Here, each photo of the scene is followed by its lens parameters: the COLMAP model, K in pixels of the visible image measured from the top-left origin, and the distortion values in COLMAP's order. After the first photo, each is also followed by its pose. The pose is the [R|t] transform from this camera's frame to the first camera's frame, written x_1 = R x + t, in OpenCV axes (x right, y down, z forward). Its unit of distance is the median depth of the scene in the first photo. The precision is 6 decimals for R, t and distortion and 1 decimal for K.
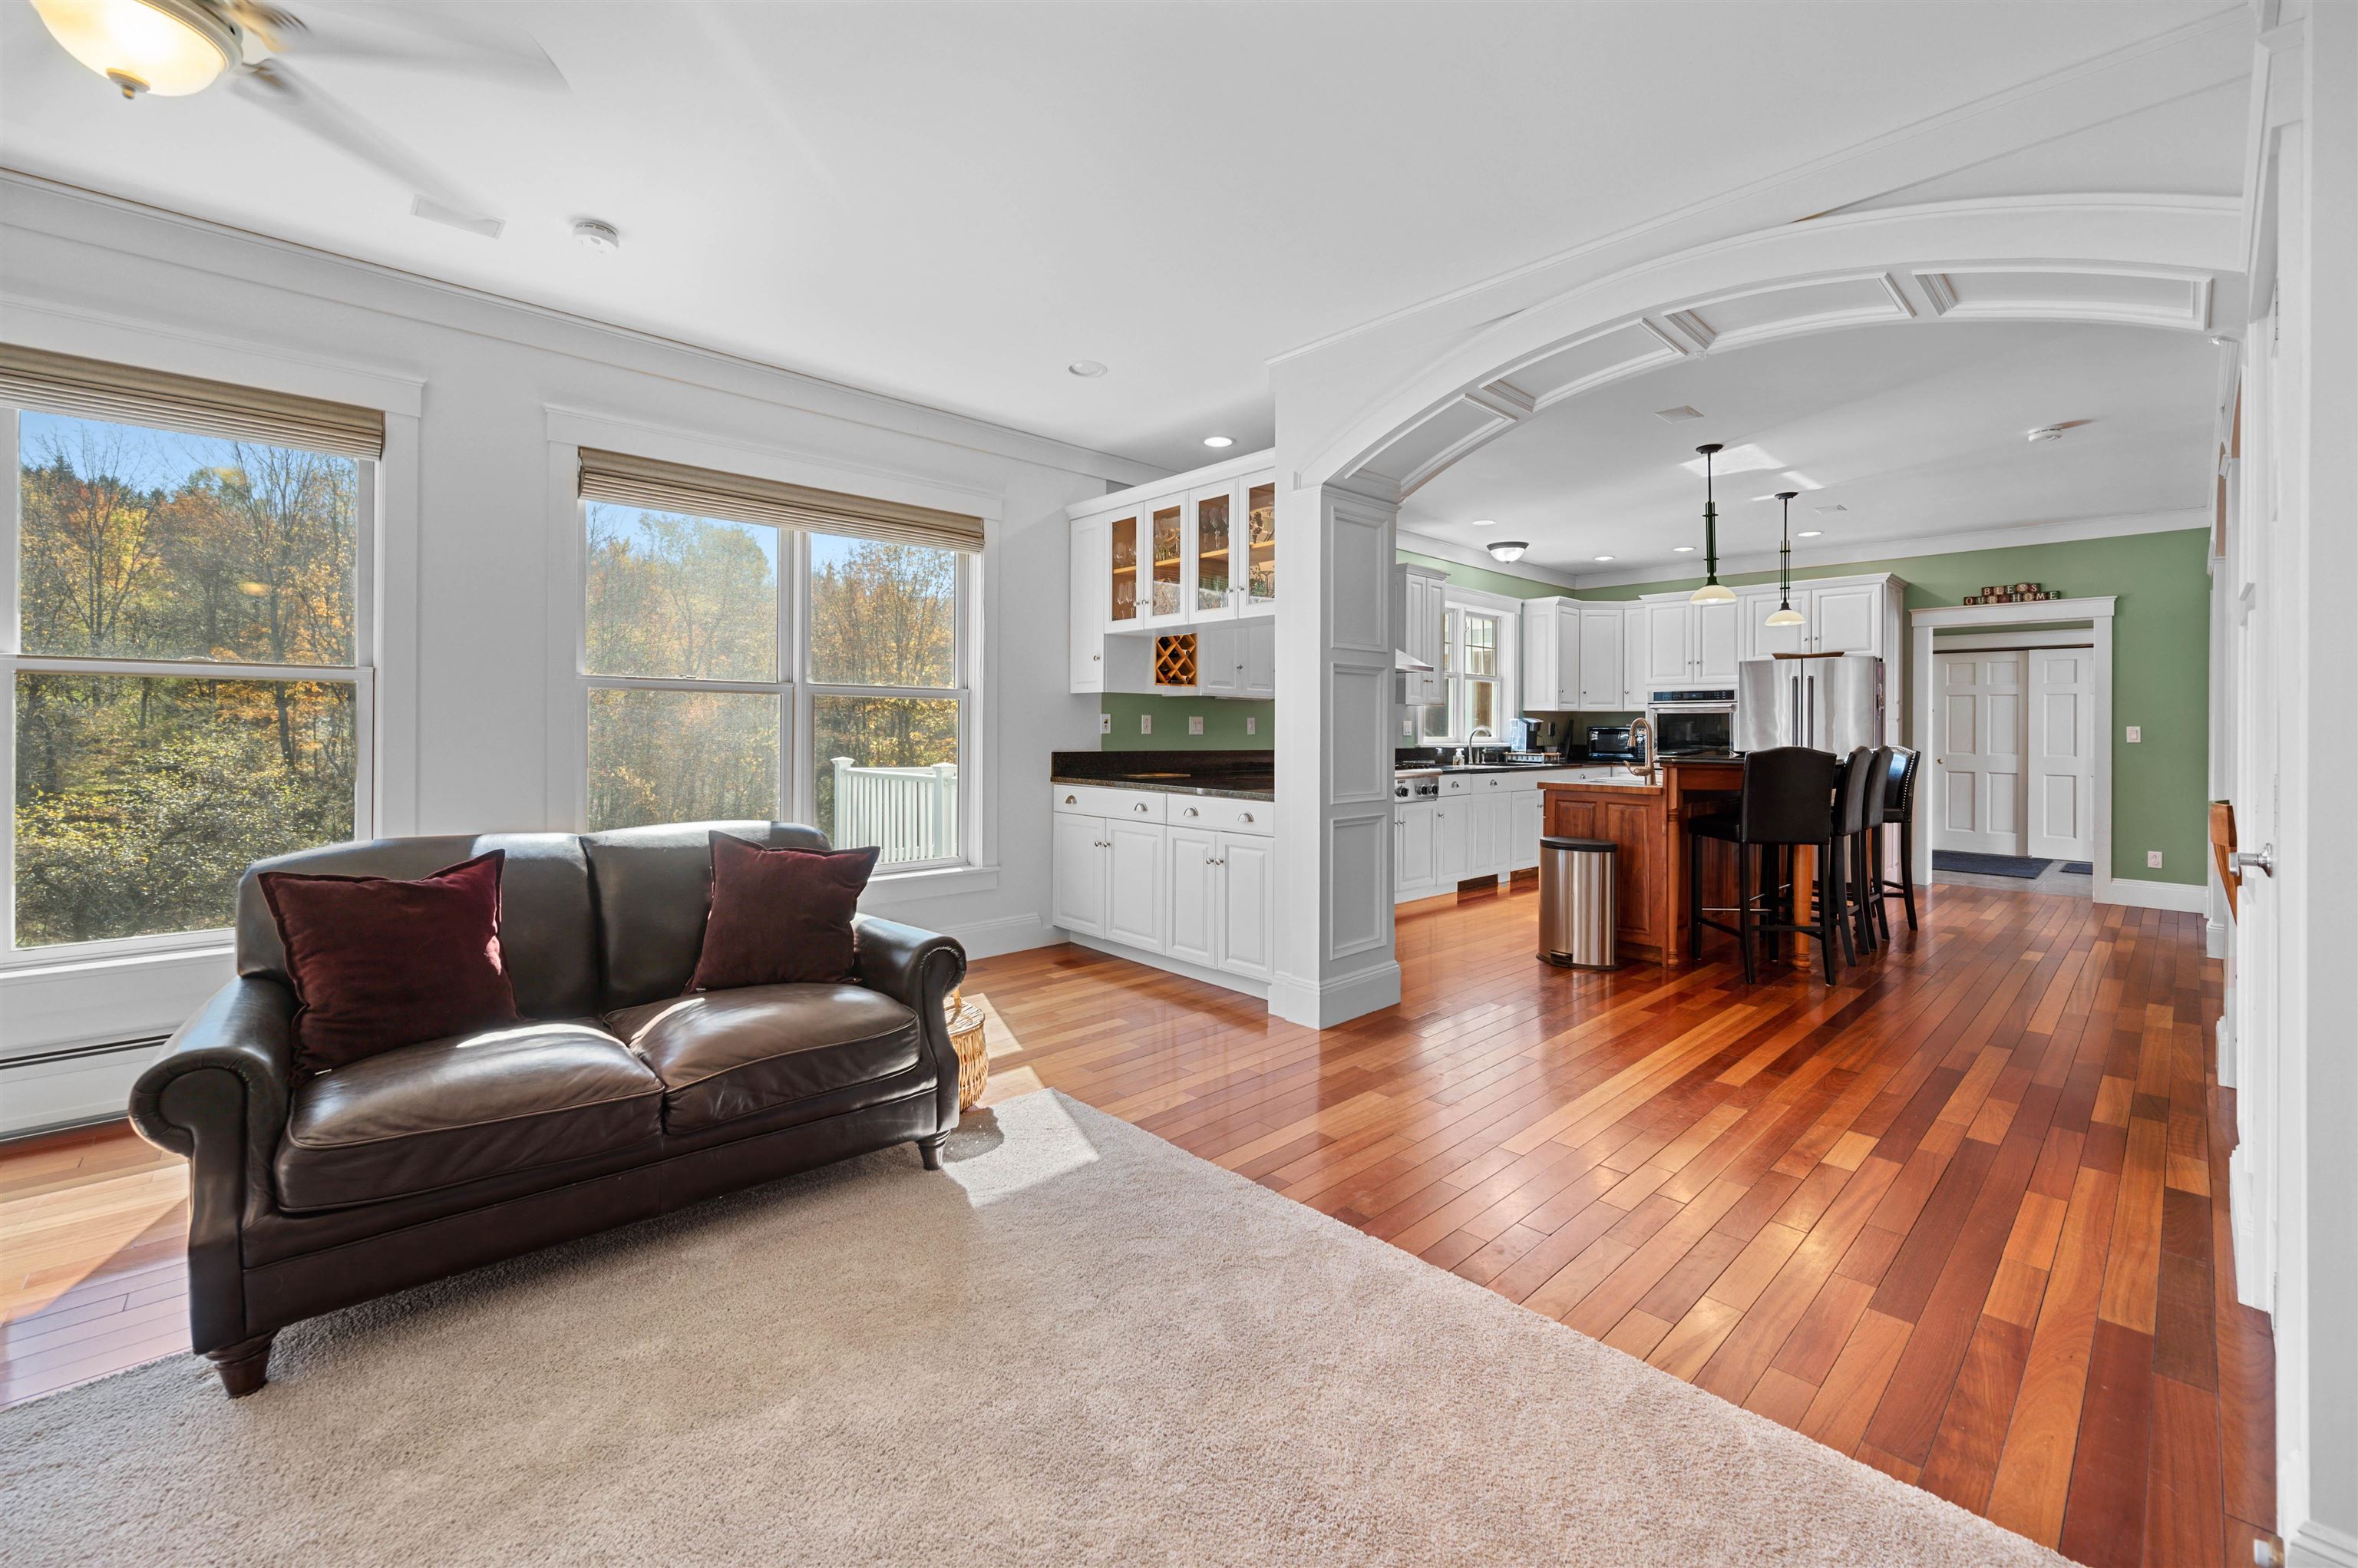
lens RADIAL K [[944.2, 0, 1167.8], [0, 944.2, 727.8], [0, 0, 1]] dist [0.001534, -0.001064]
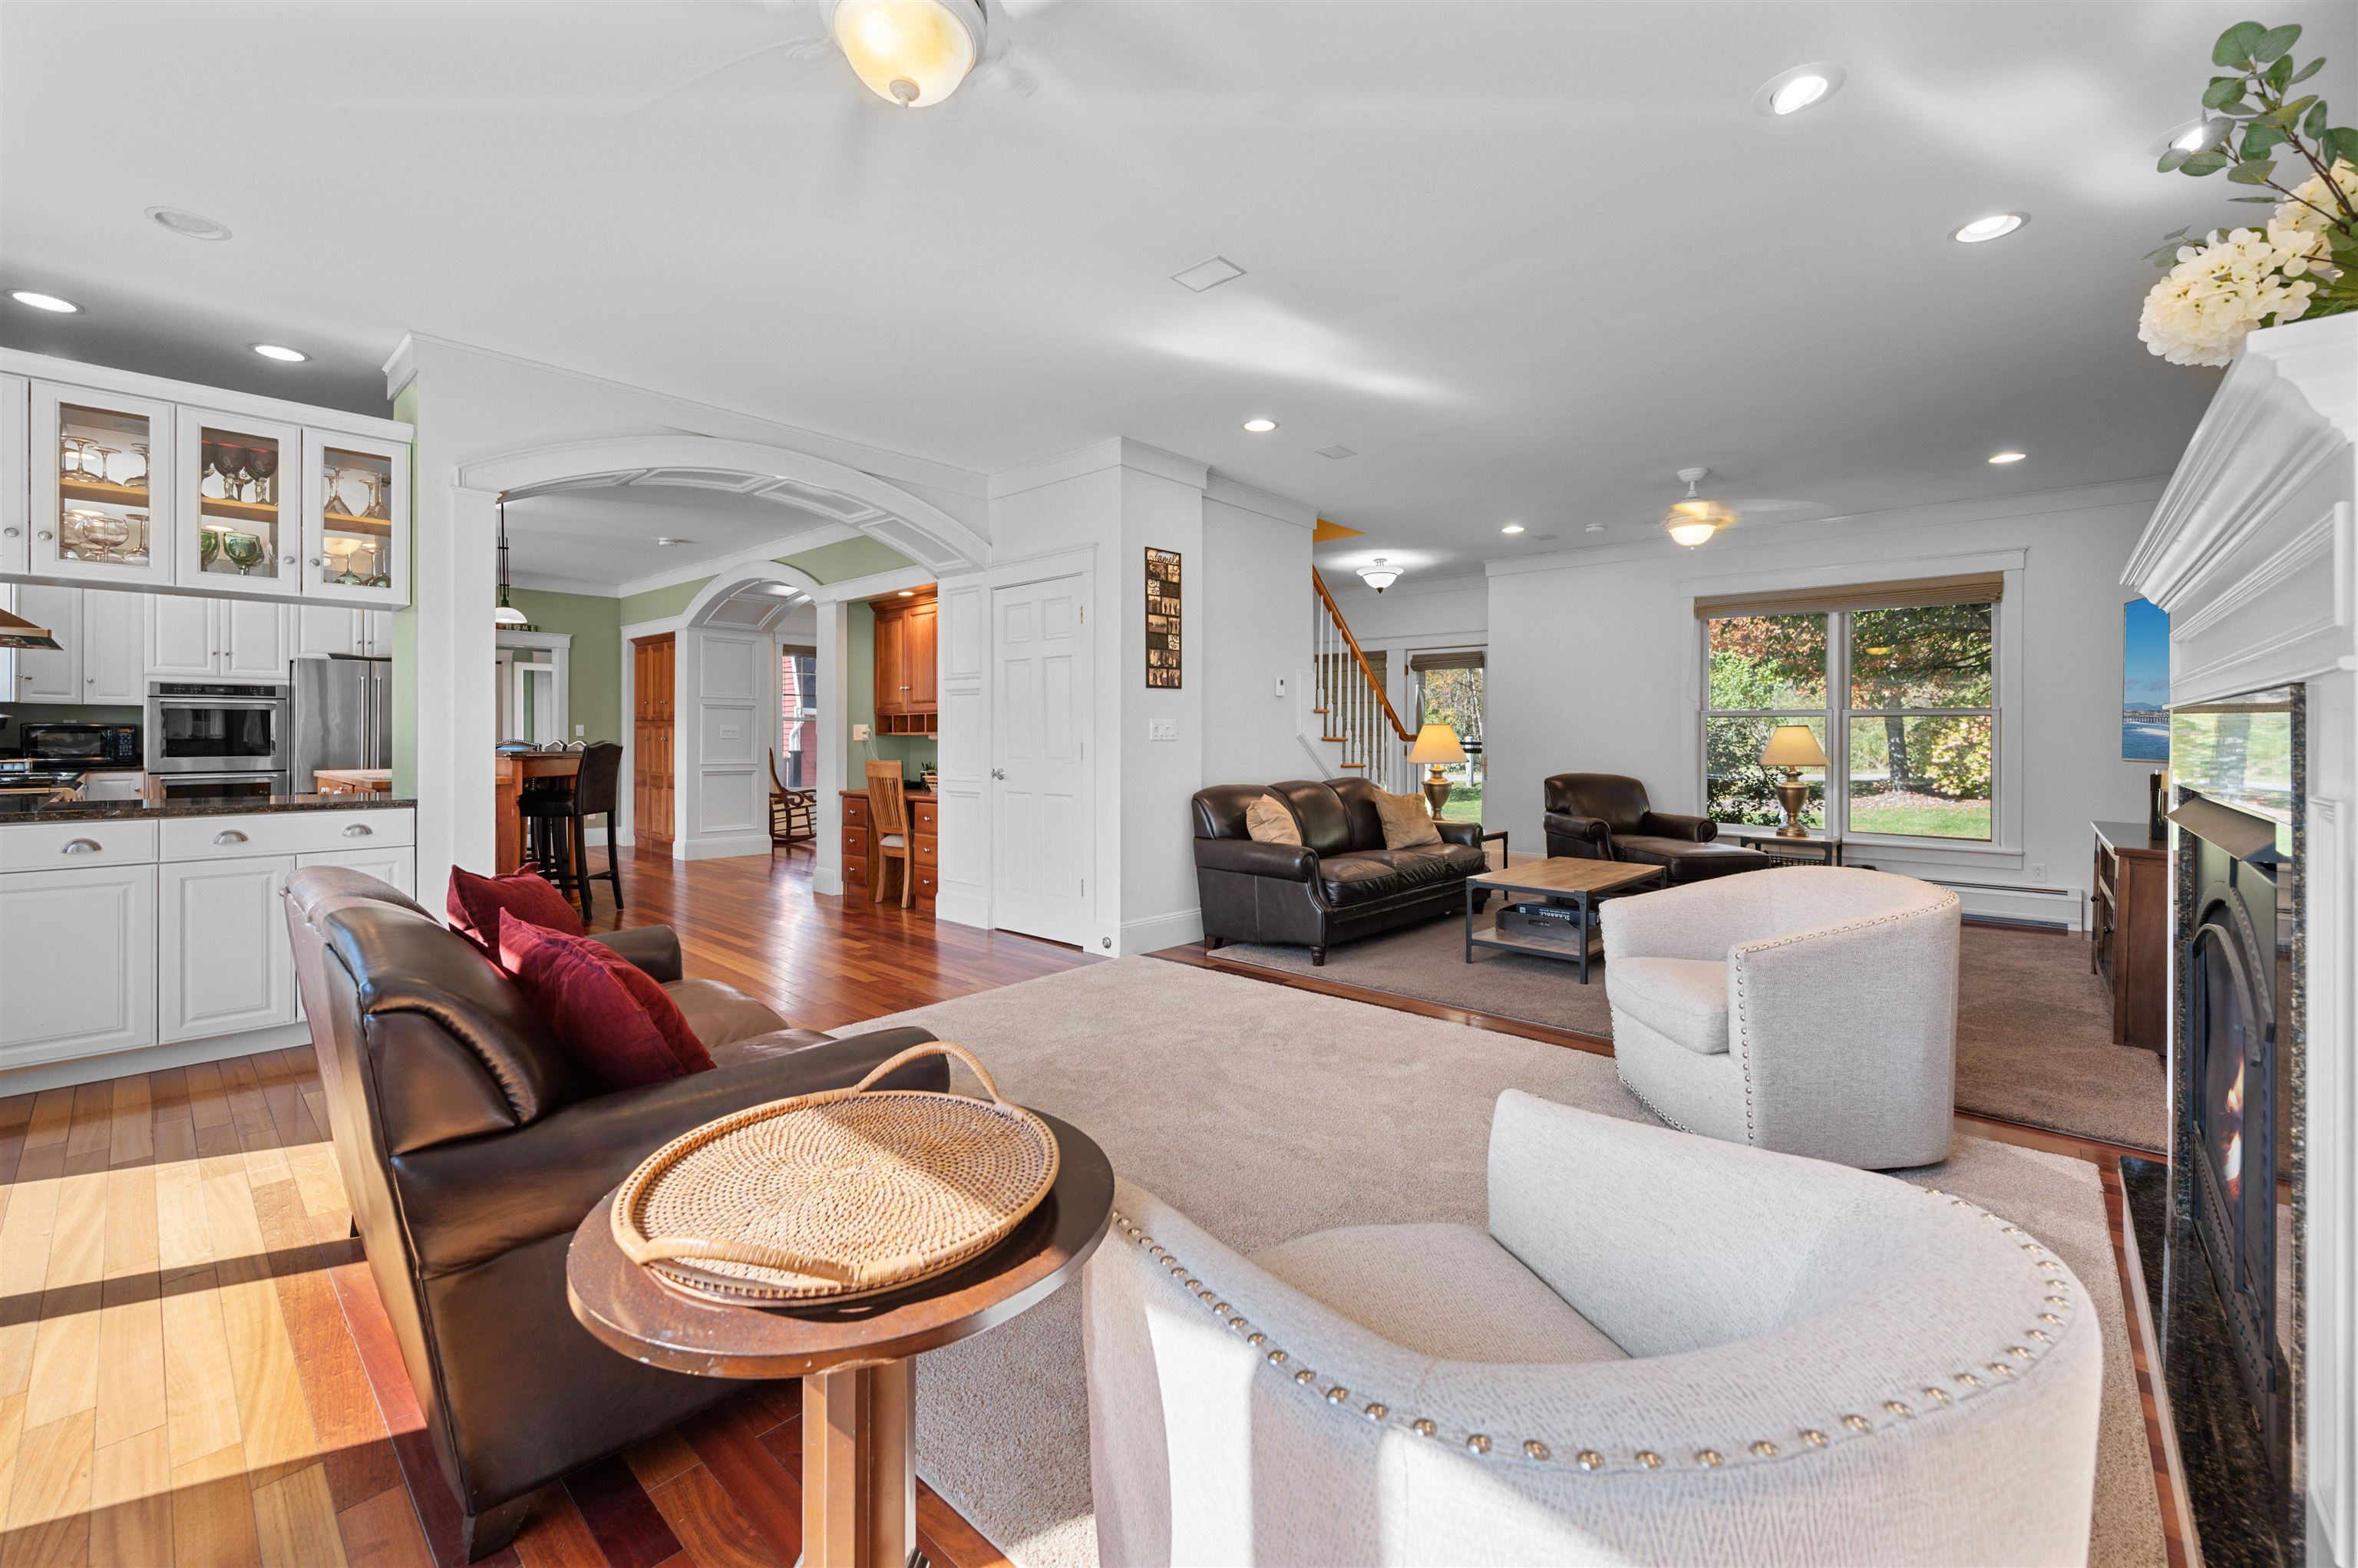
lens RADIAL K [[944.2, 0, 1177.6], [0, 944.2, 742.3], [0, 0, 1]] dist [0.001534, -0.001064]
pose [[-0.080393, -0.015652, 0.996640, -0.738922], [-0.004620, 0.999872, 0.015330, -0.002963], [-0.996753, -0.003372, -0.080455, 0.264138]]
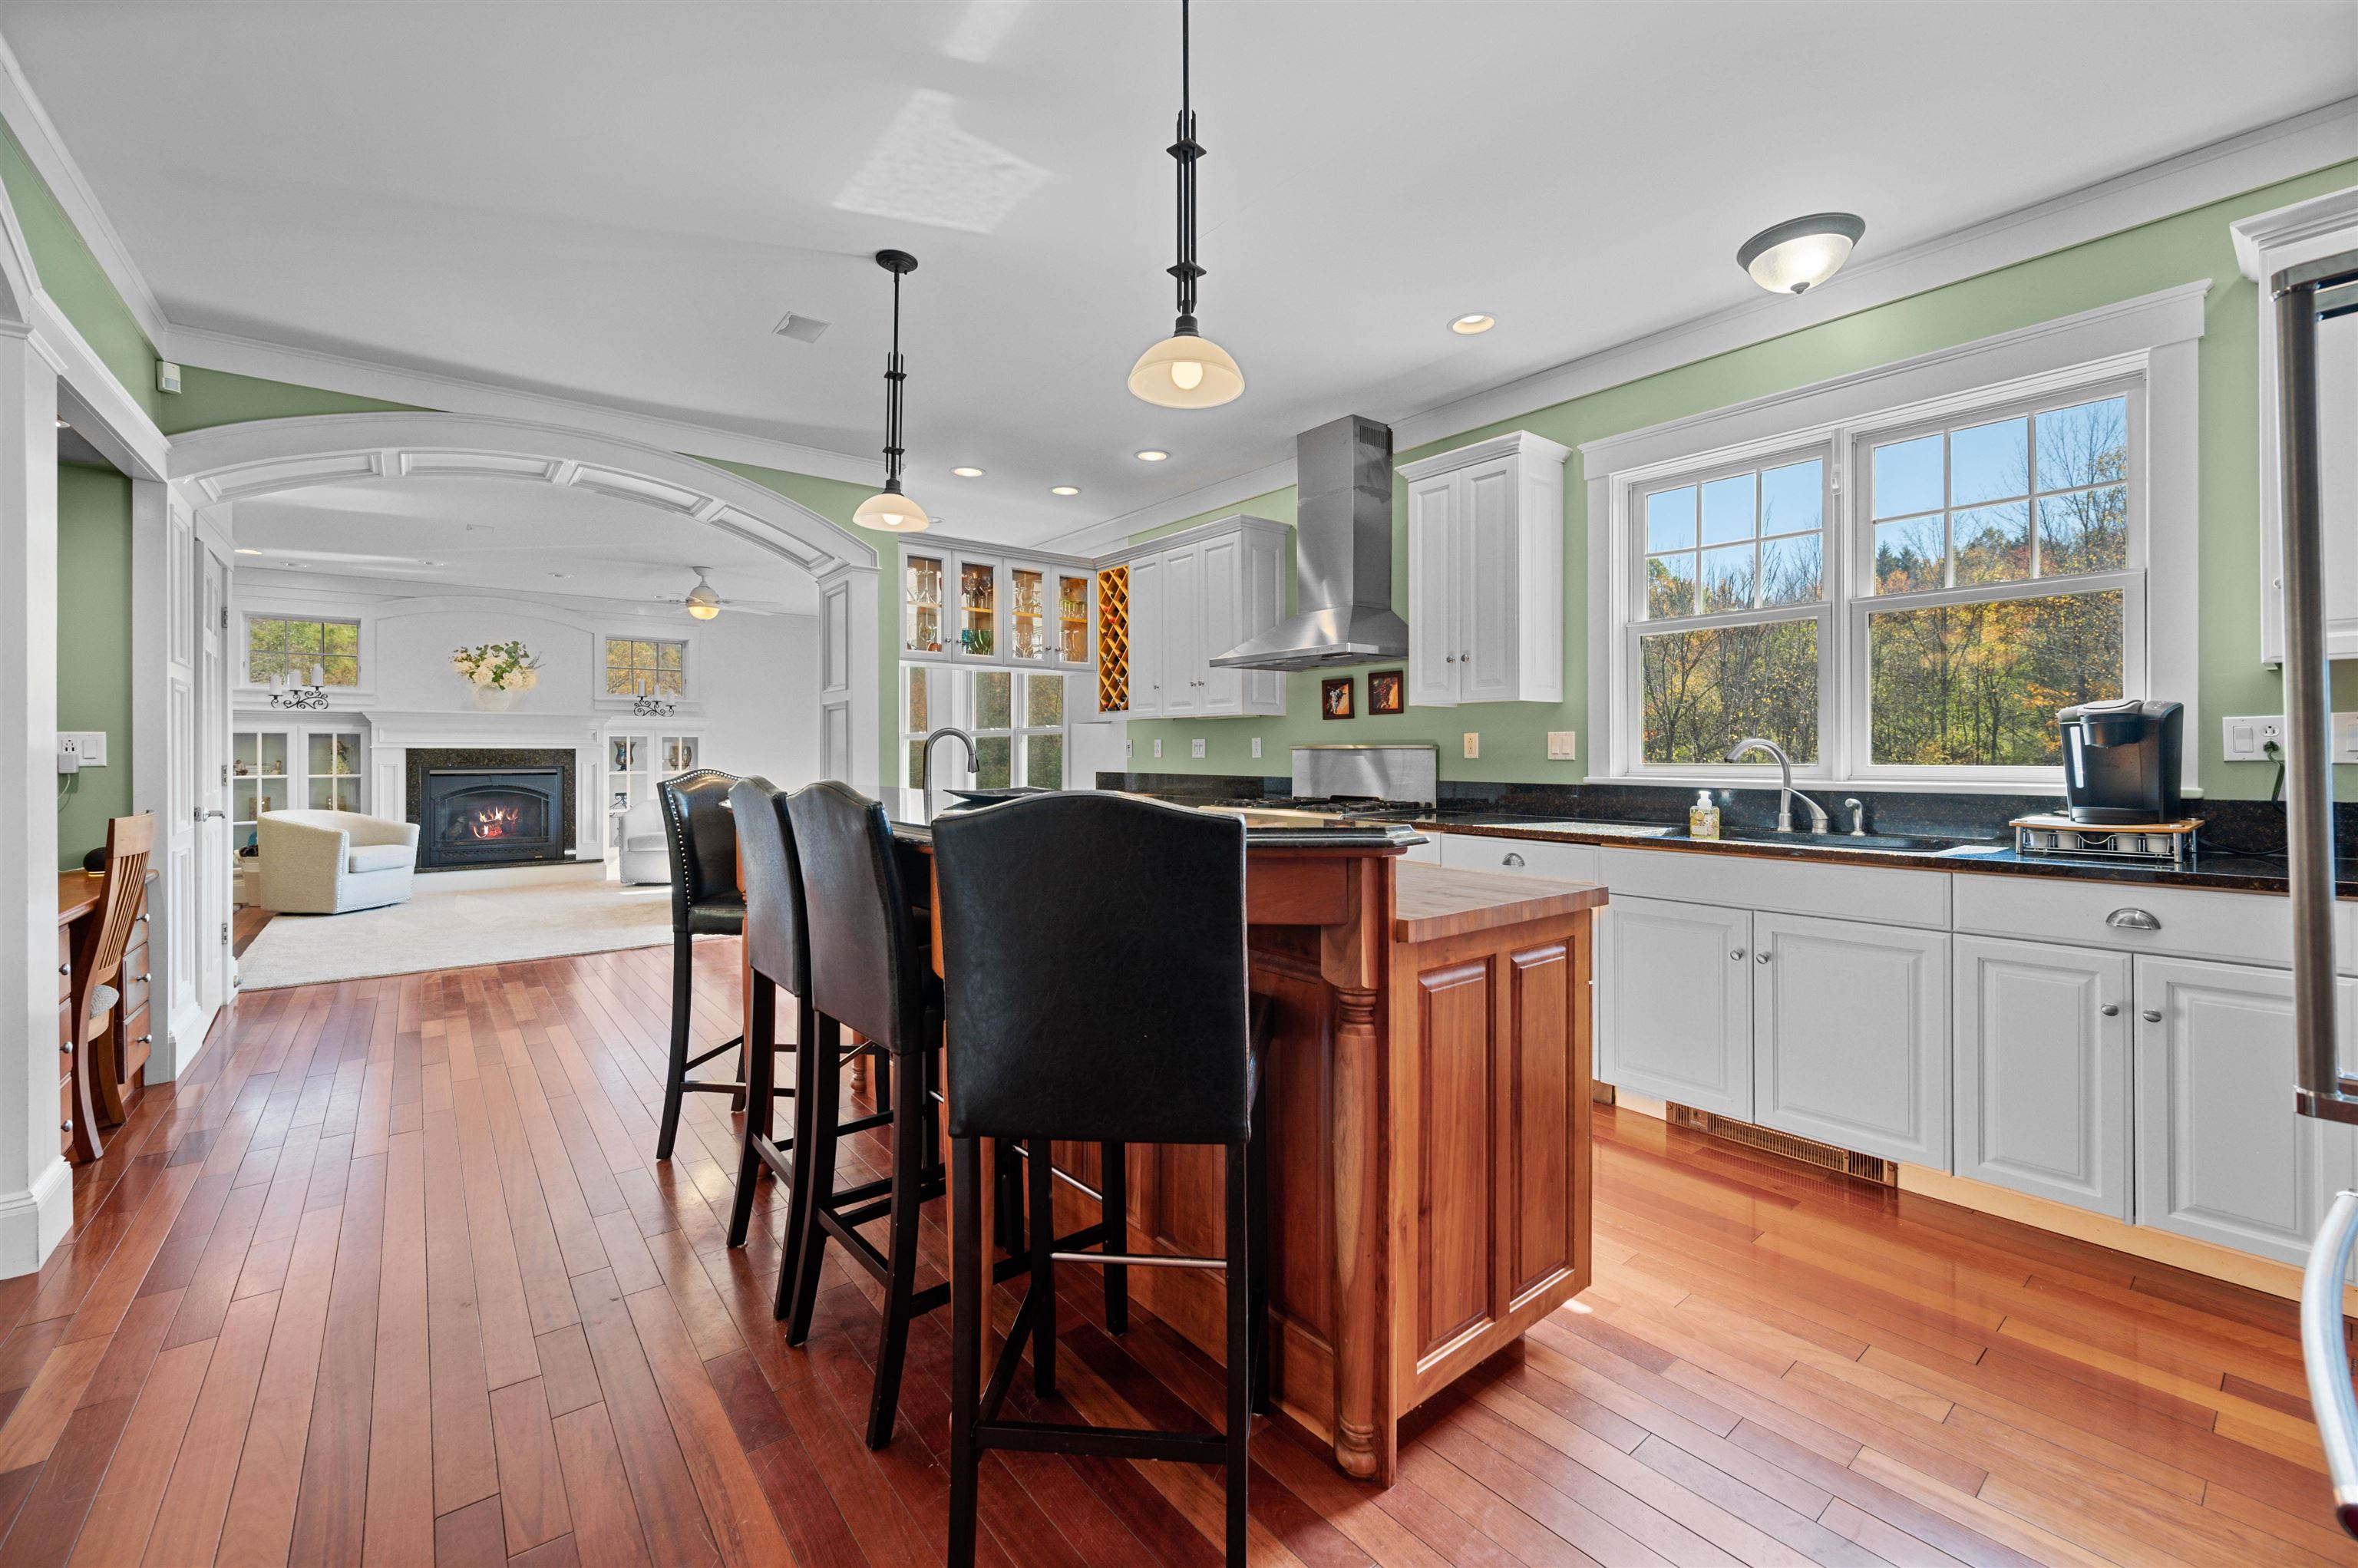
lens RADIAL K [[944.2, 0, 1176.2], [0, 944.2, 752.4], [0, 0, 1]] dist [0.001534, -0.001064]
pose [[-0.068210, -0.009565, -0.997625, 1.233767], [0.002916, 0.999948, -0.009786, 0.013797], [0.997667, -0.003577, -0.068179, 1.306795]]
